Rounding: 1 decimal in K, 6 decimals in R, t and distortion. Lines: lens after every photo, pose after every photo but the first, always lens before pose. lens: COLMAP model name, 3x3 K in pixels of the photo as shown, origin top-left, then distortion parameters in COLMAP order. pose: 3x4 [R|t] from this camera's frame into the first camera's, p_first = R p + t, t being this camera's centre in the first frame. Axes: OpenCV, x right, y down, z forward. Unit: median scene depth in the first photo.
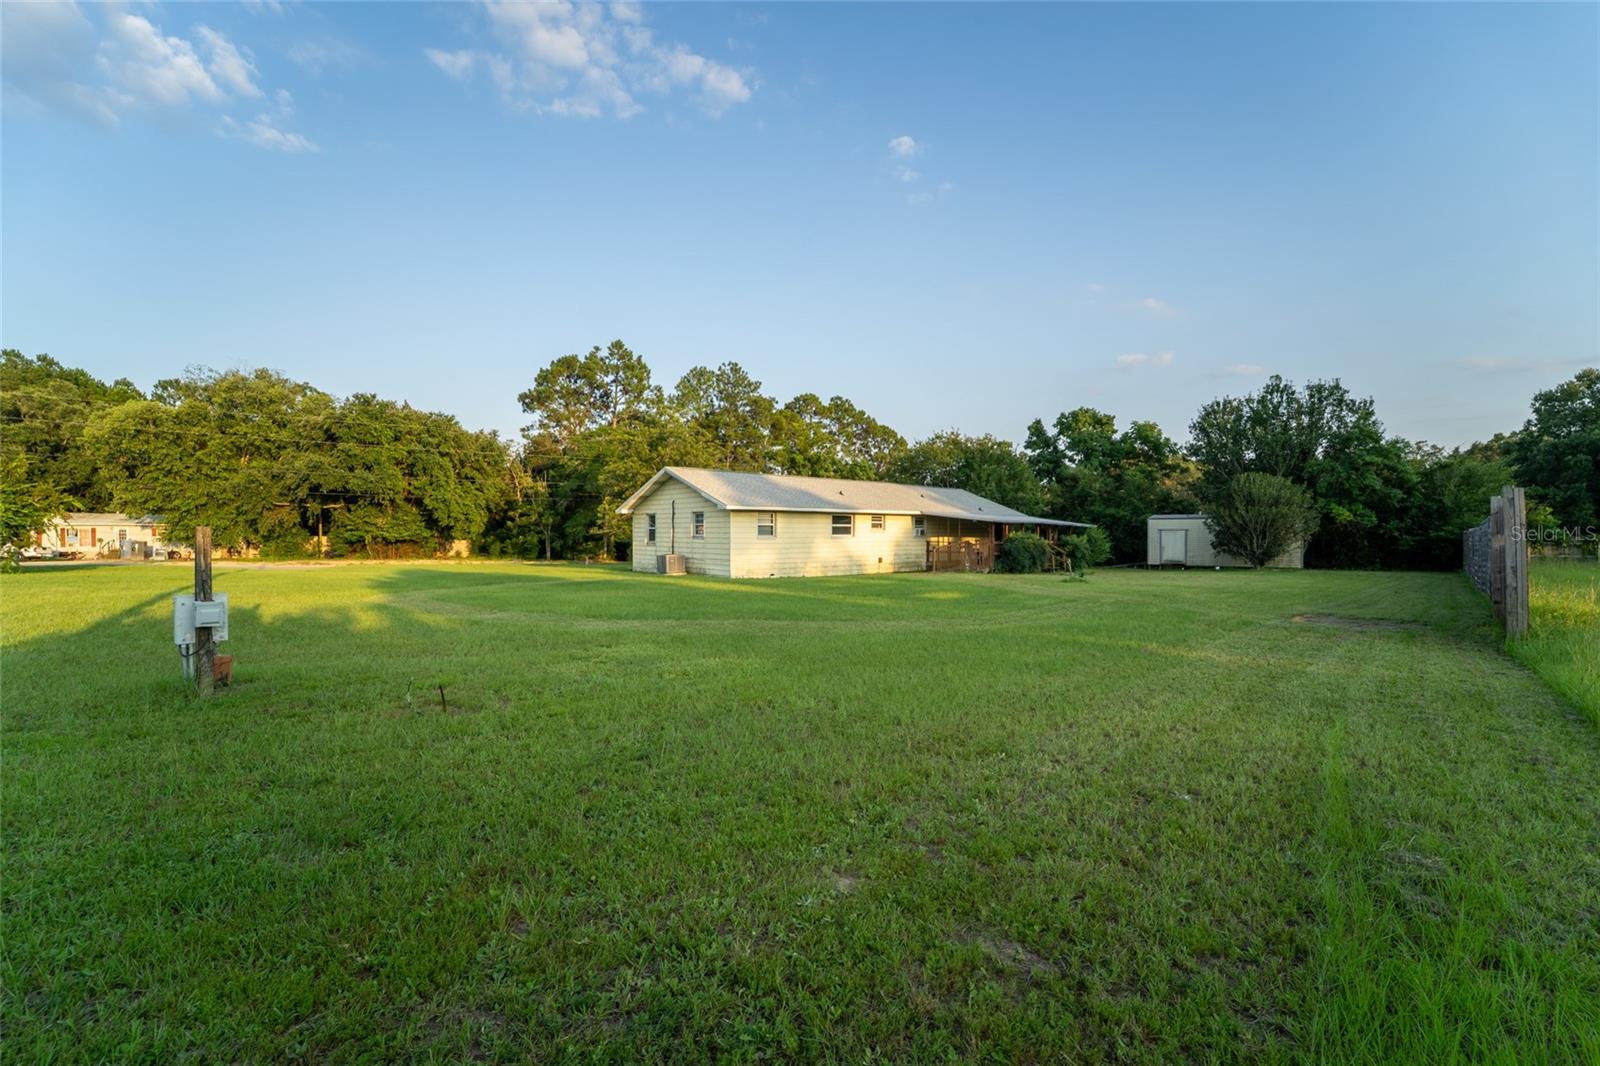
lens RADIAL K [[661.2, 0, 798.6], [0, 661.2, 531.0], [0, 0, 1]] dist [-0.021256, 0.000036]
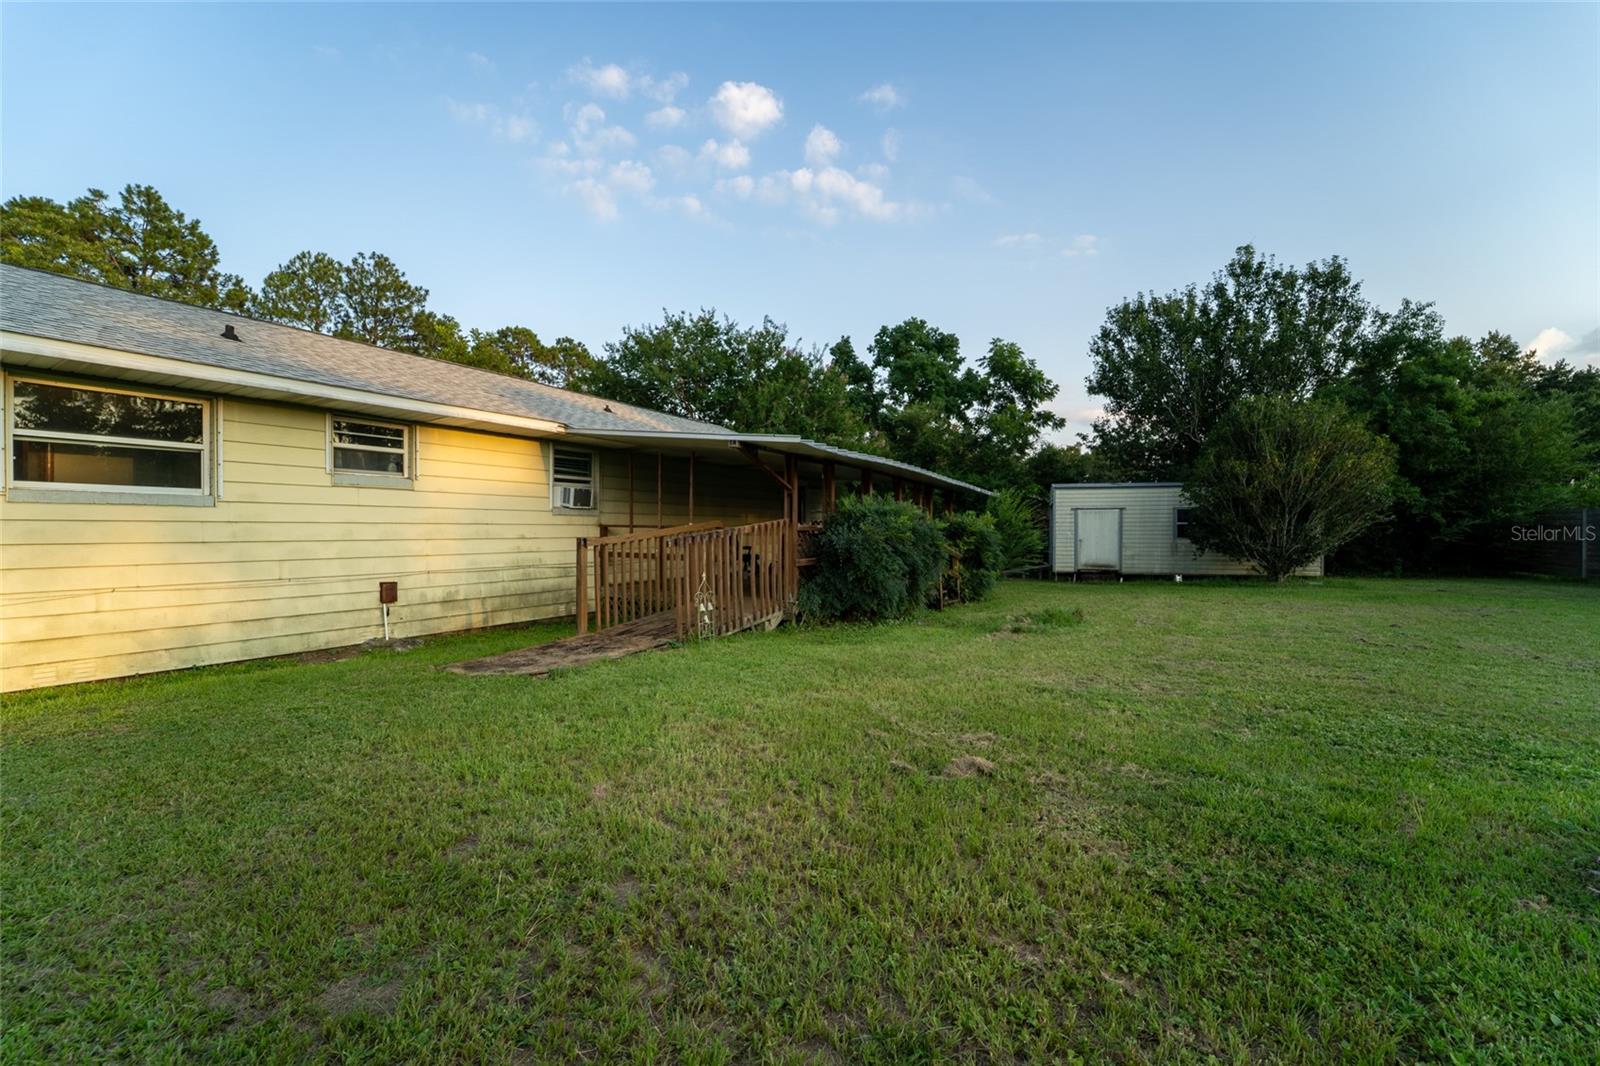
lens RADIAL K [[661.2, 0, 802.6], [0, 661.2, 531.2], [0, 0, 1]] dist [-0.021256, 0.000036]
pose [[0.943003, -0.001203, 0.332781, 0.143268], [-0.000692, 0.999984, 0.005575, 0.013341], [-0.332782, -0.005488, 0.942988, 0.520197]]
